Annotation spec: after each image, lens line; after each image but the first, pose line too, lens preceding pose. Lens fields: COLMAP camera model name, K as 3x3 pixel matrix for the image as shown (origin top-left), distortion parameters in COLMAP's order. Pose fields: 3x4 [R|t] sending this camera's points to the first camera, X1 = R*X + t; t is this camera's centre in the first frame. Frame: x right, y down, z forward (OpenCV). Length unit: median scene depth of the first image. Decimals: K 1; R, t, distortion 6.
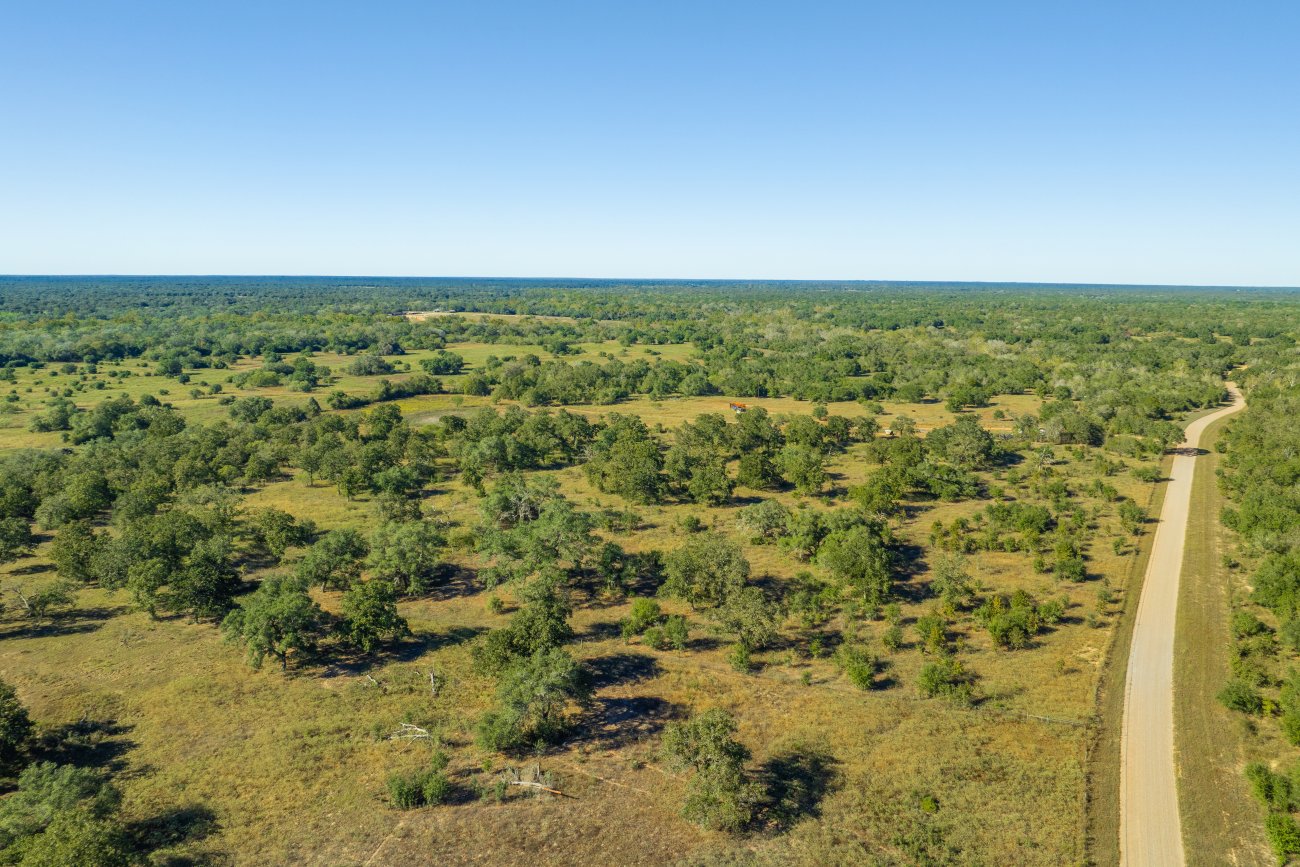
lens RADIAL K [[886.0, 0, 650.0], [0, 886.0, 433.5], [0, 0, 1]] dist [-0.024445, 0.000308]
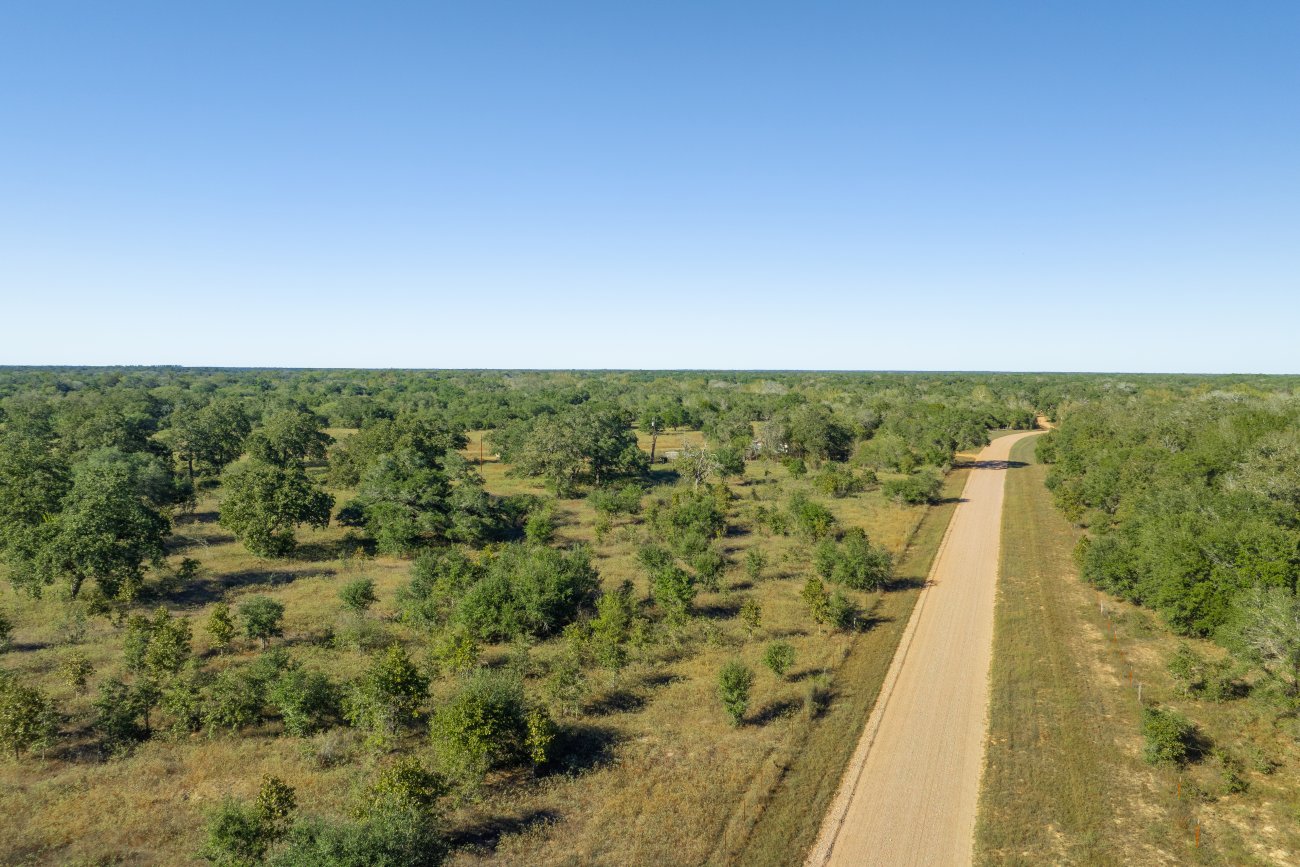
lens RADIAL K [[886.0, 0, 650.0], [0, 886.0, 433.5], [0, 0, 1]] dist [-0.024445, 0.000308]
pose [[0.984078, -0.012544, 0.177292, 0.361032], [0.031257, 0.994174, -0.103153, 0.064252], [-0.174966, 0.107052, 0.978737, 0.587493]]
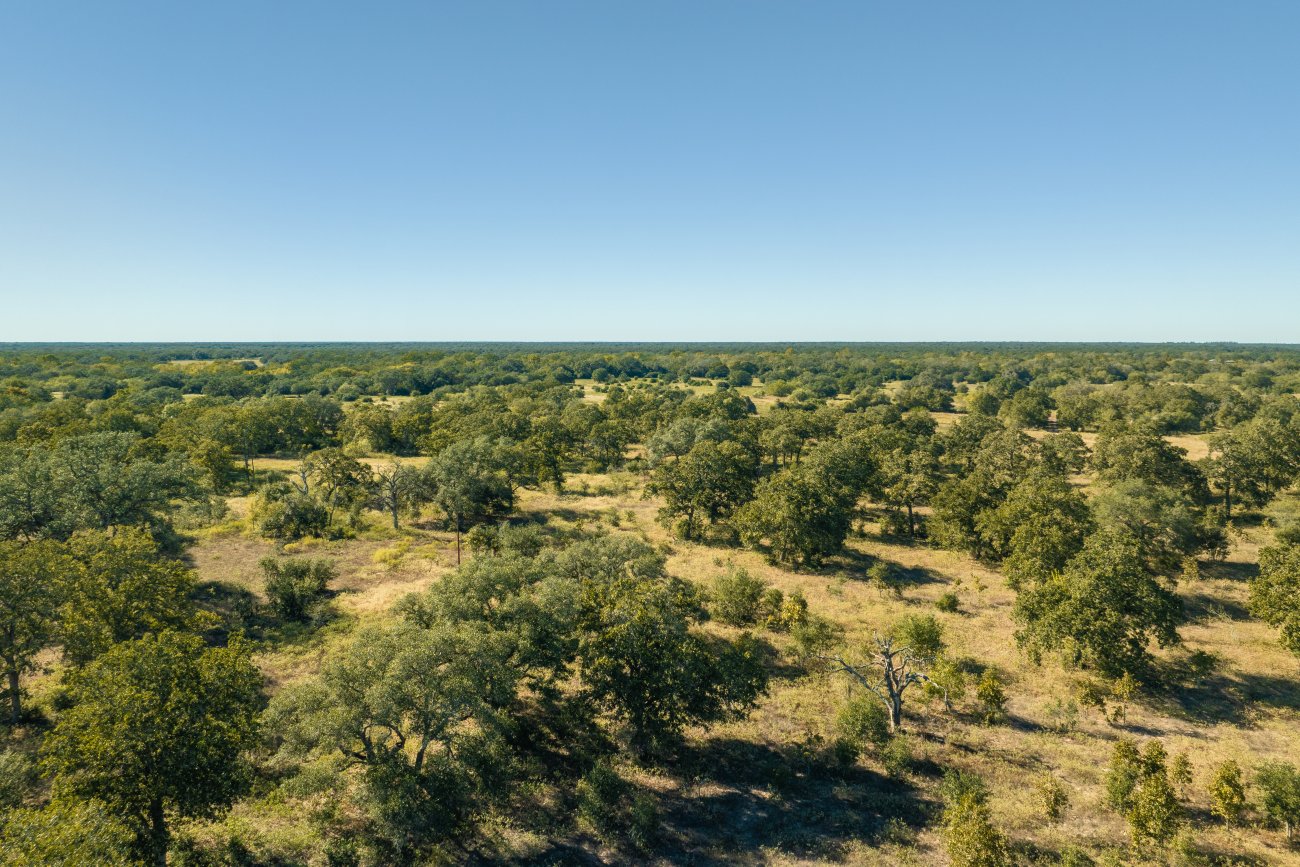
lens RADIAL K [[886.0, 0, 650.0], [0, 886.0, 433.5], [0, 0, 1]] dist [-0.024445, 0.000308]
pose [[0.622425, 0.039706, -0.781671, 0.353024], [-0.102889, 0.994196, -0.031427, 0.031339], [0.775887, 0.099986, 0.622898, 0.630699]]
